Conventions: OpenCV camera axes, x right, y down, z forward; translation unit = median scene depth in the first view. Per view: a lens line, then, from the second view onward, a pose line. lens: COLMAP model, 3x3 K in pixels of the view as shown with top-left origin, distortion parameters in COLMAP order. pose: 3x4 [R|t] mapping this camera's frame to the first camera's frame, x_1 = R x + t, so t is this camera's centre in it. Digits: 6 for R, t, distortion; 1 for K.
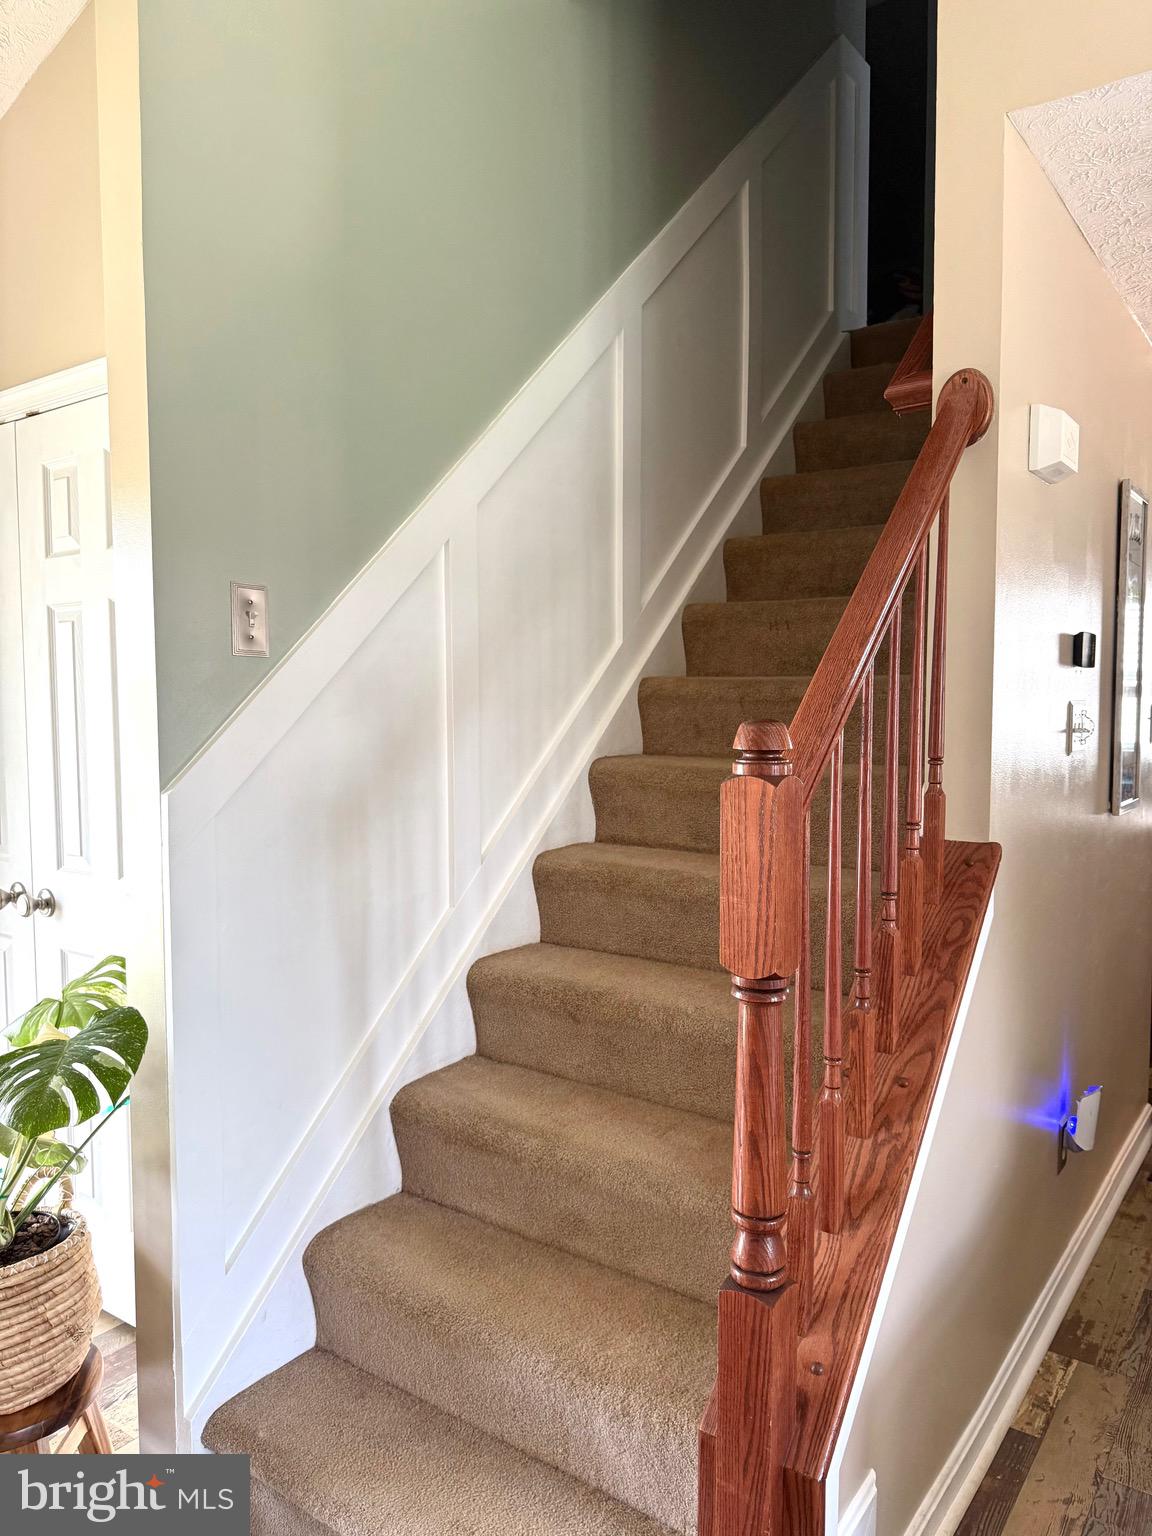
lens RADIAL K [[1087.1, 0, 587.1], [0, 1087.1, 764.7], [0, 0, 1]] dist [0.039644, -0.015574]
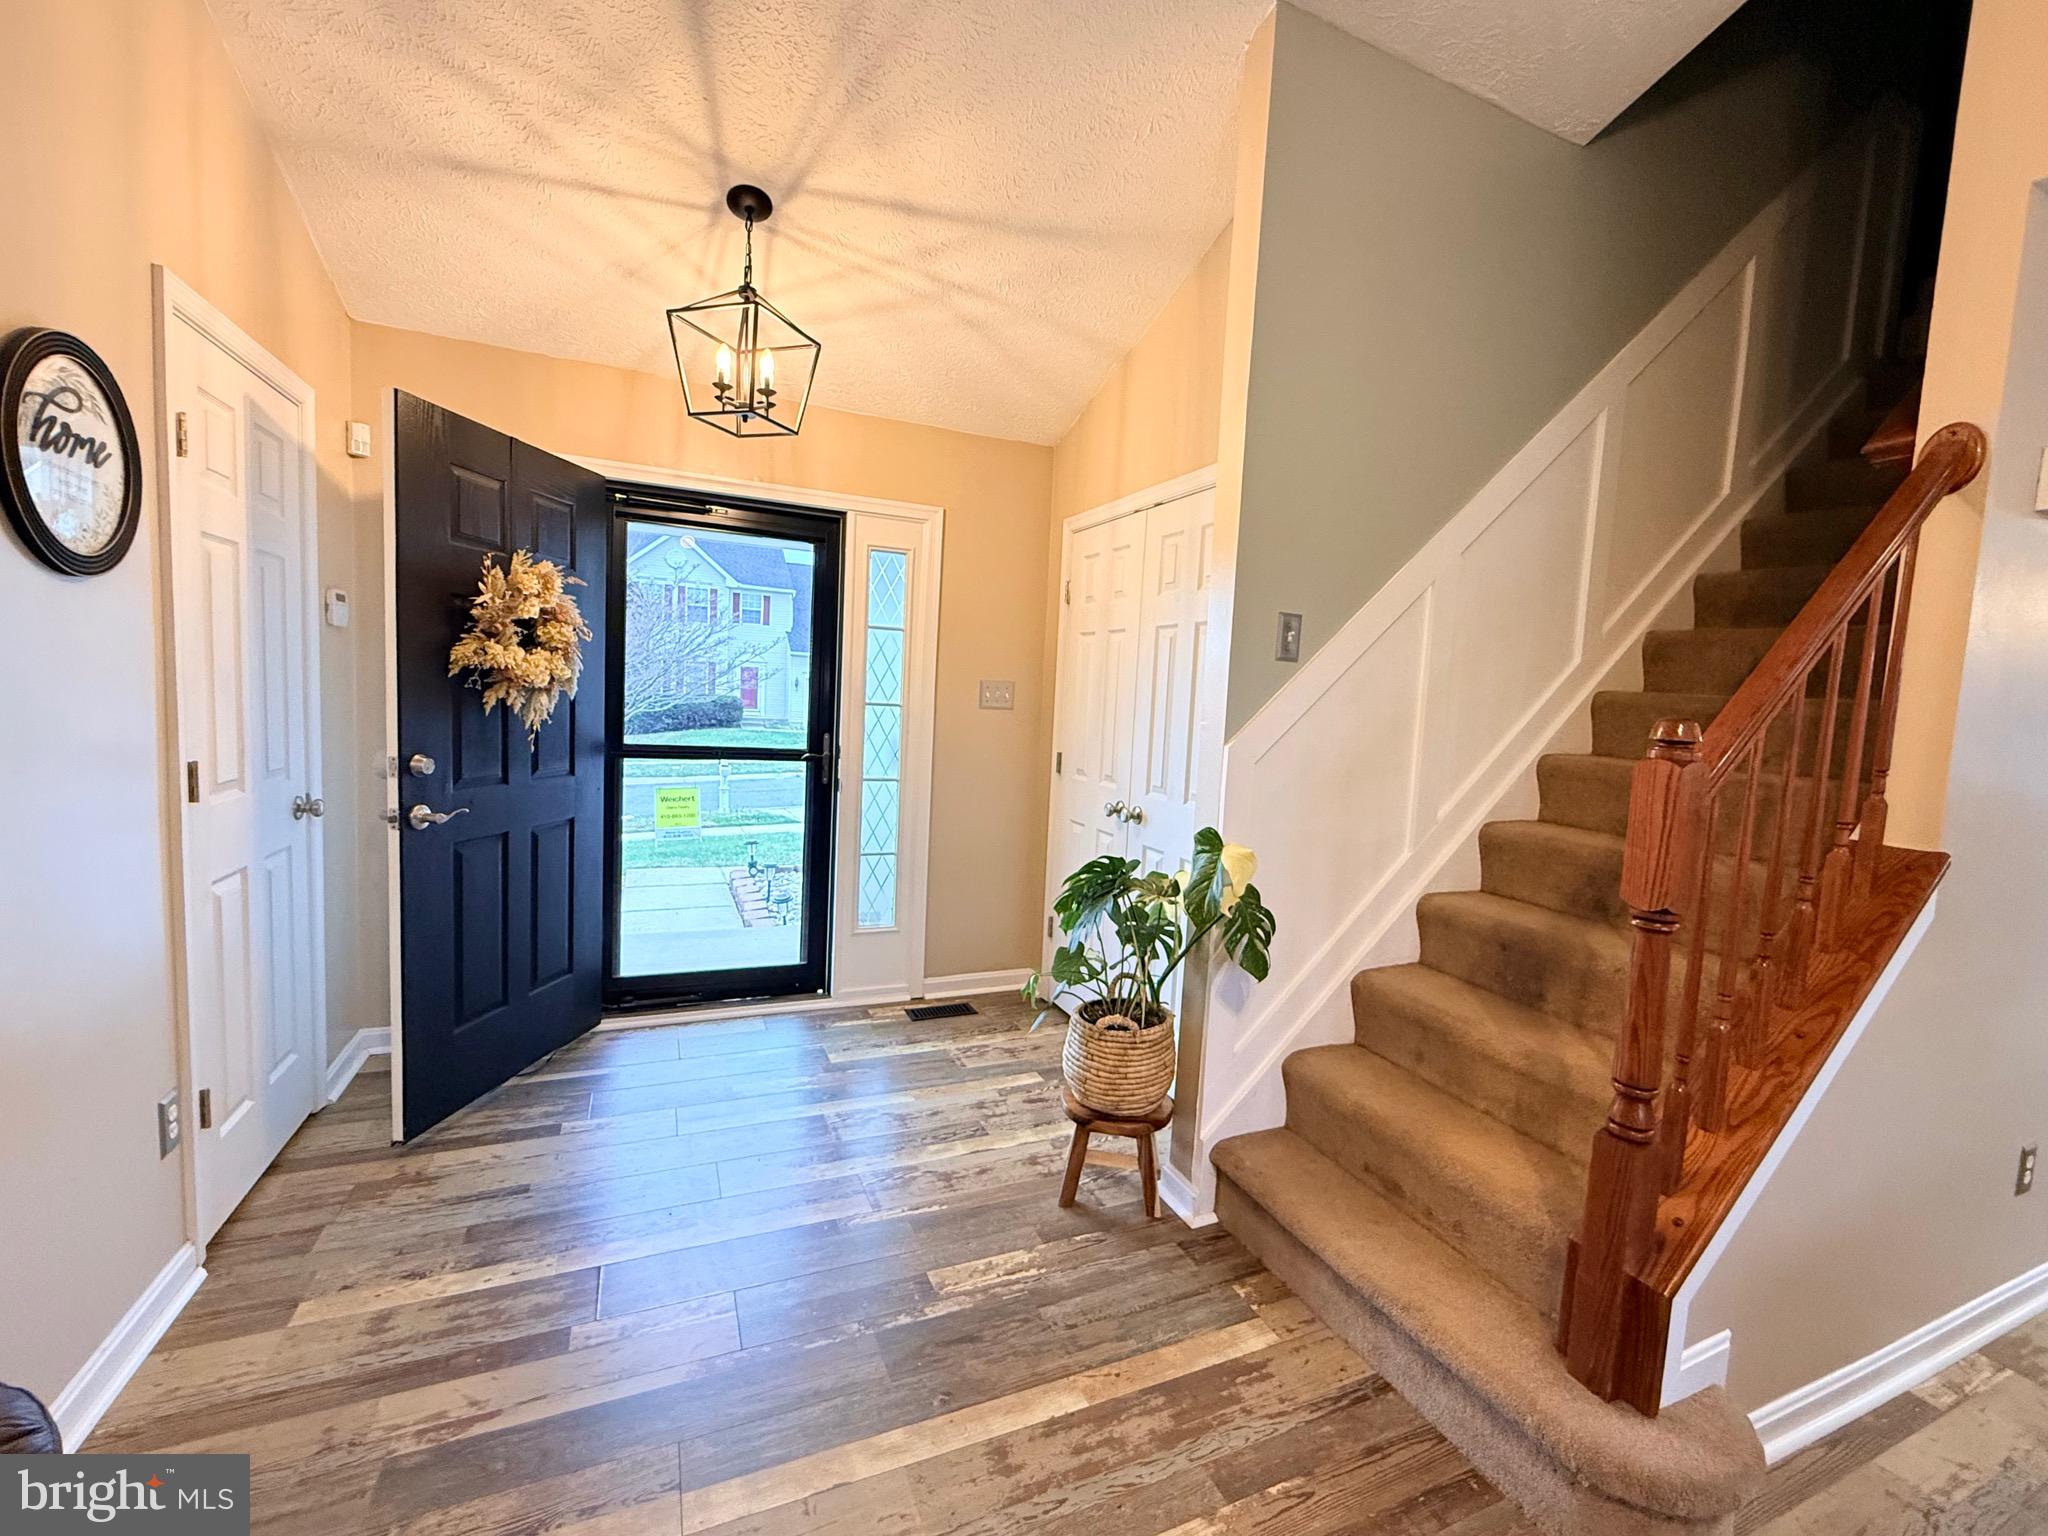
lens RADIAL K [[881.5, 0, 1055.4], [0, 881.5, 763.7], [0, 0, 1]] dist [-0.001166, 0.000613]
pose [[0.865929, 0.090289, -0.491949, 0.027436], [-0.087659, 0.995744, 0.028453, 0.034888], [0.492425, 0.018485, 0.870159, -0.210192]]
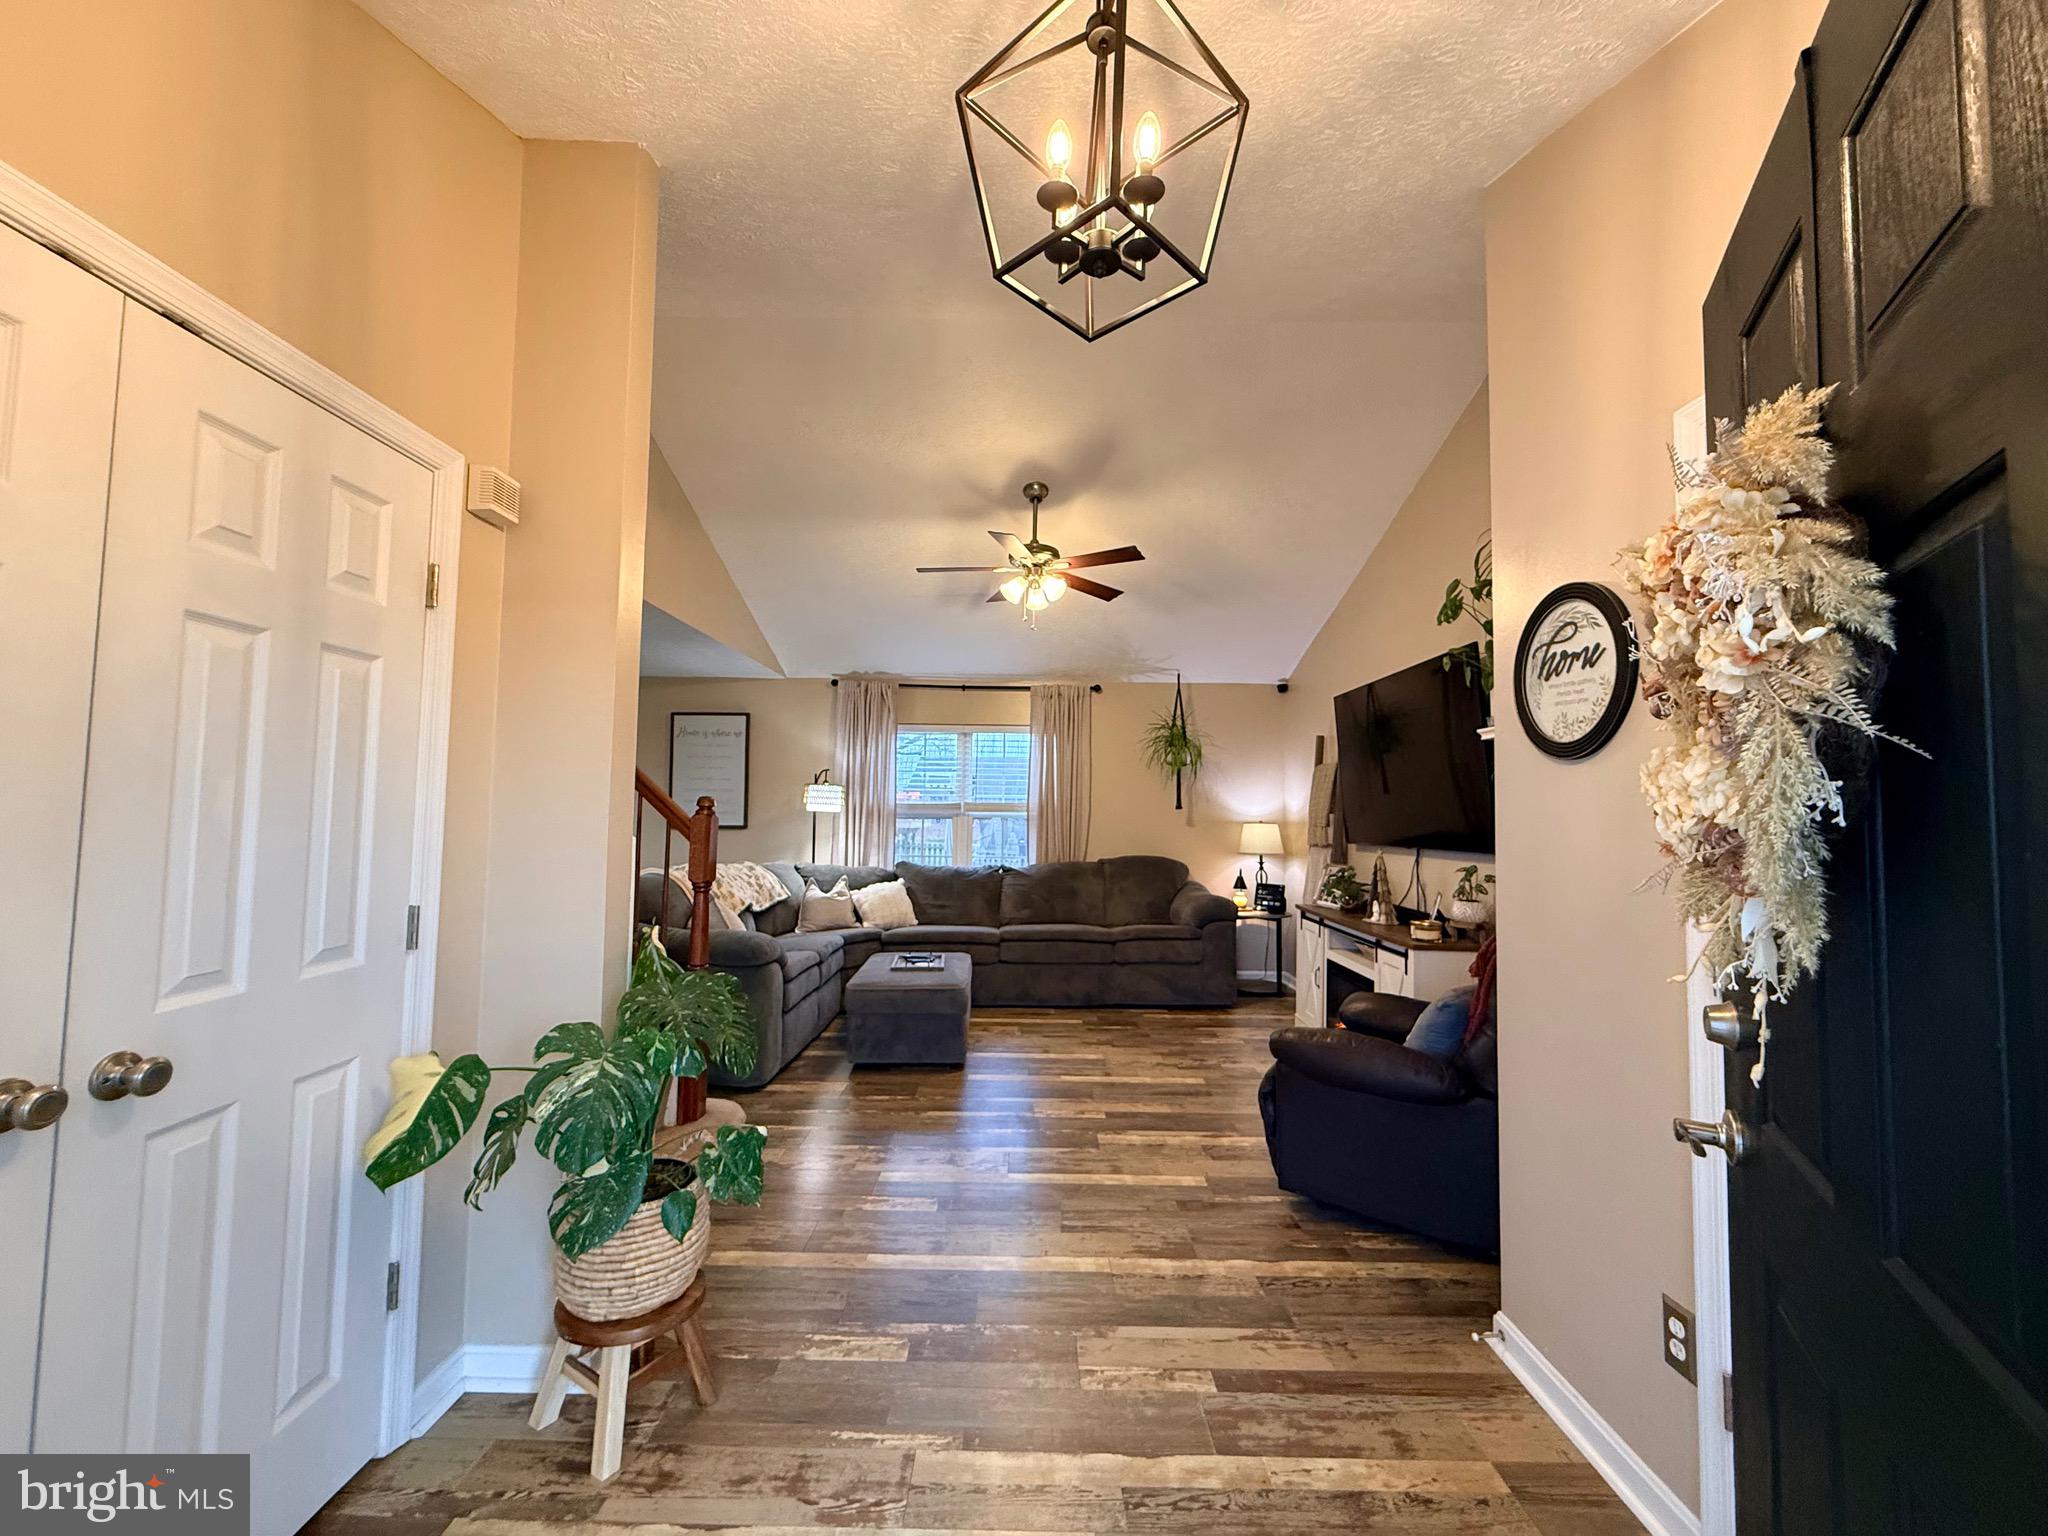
lens RADIAL K [[819.6, 0, 1027.3], [0, 819.6, 768.5], [0, 0, 1]] dist [-0.002025, 0.000609]
pose [[-0.582674, 0.035812, 0.811917, -1.514097], [0.038235, 0.999130, -0.016630, -0.028716], [-0.811806, 0.021354, -0.583537, 1.102344]]
